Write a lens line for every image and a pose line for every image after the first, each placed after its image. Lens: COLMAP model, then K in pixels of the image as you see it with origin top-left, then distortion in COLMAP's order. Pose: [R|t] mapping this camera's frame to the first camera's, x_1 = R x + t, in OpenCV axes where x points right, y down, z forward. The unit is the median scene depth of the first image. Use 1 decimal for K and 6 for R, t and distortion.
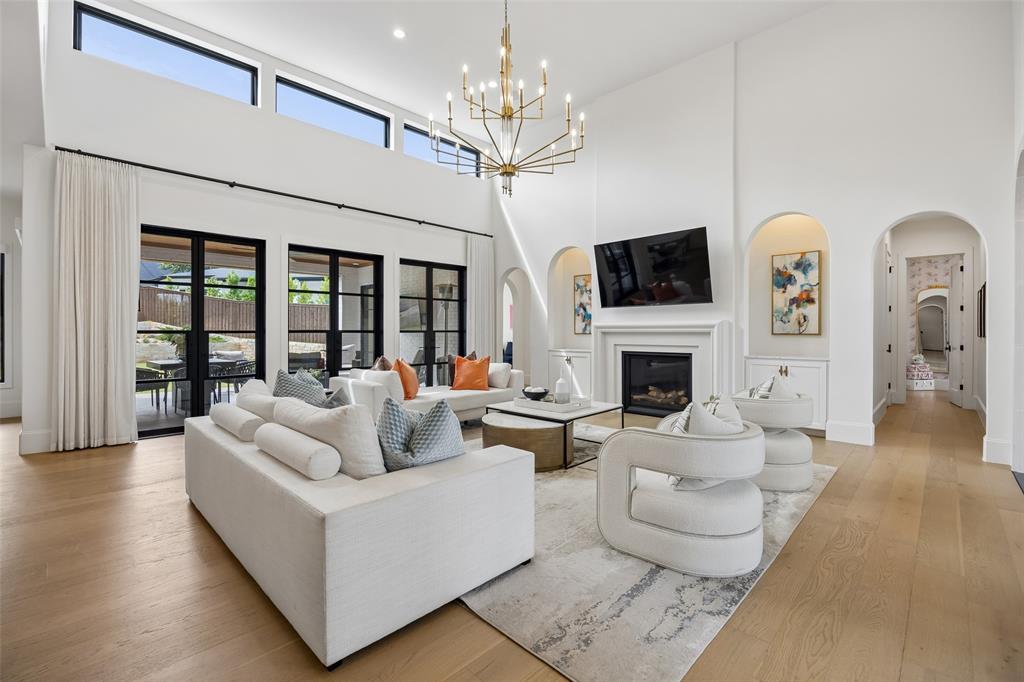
lens RADIAL K [[449.3, 0, 509.2], [0, 449.3, 333.8], [0, 0, 1]] dist [-0.014097, 0.000053]
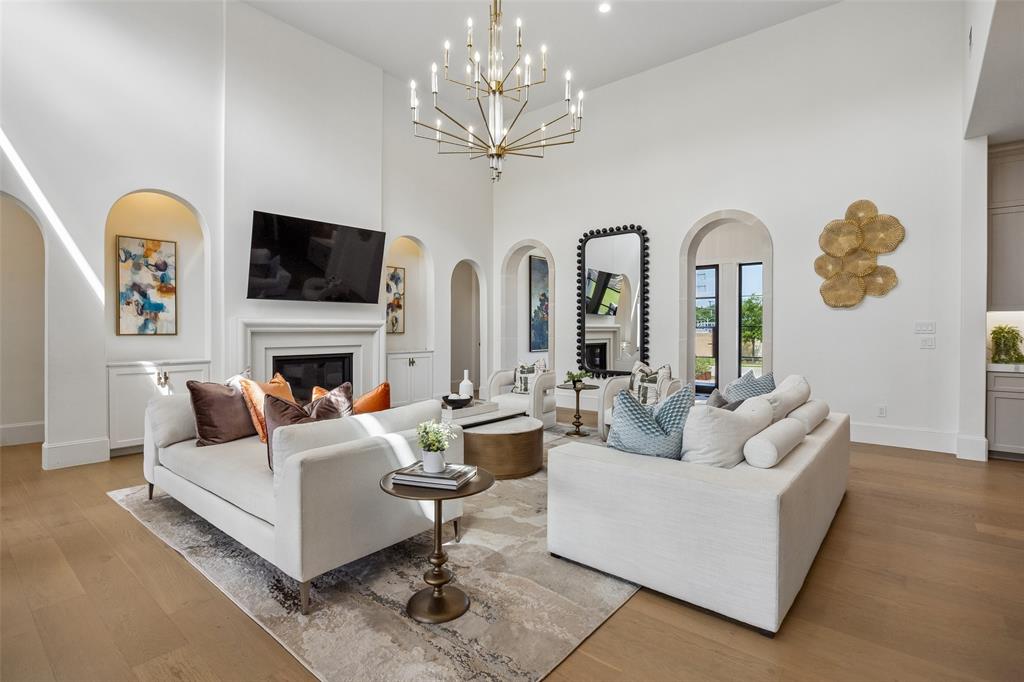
lens RADIAL K [[492.0, 0, 509.4], [0, 492.0, 331.7], [0, 0, 1]] dist [-0.018357, 0.000125]
pose [[-0.076526, -0.004210, 0.997059, -0.664121], [0.005481, 0.999974, 0.004643, -0.005902], [-0.997053, 0.005820, -0.076501, 0.701680]]
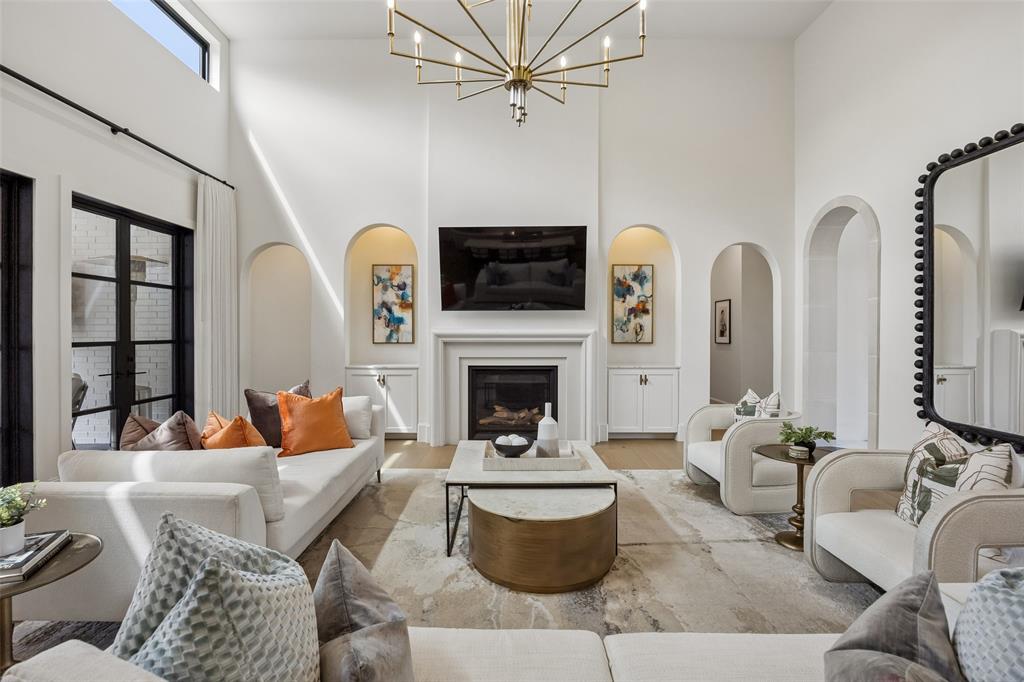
lens RADIAL K [[470.1, 0, 507.7], [0, 470.1, 334.4], [0, 0, 1]] dist [-0.016371, -0.000067]
pose [[0.716104, -0.003296, 0.697985, -0.299467], [0.002953, 0.999994, 0.001692, -0.019500], [-0.697987, 0.000850, 0.716110, 0.379767]]
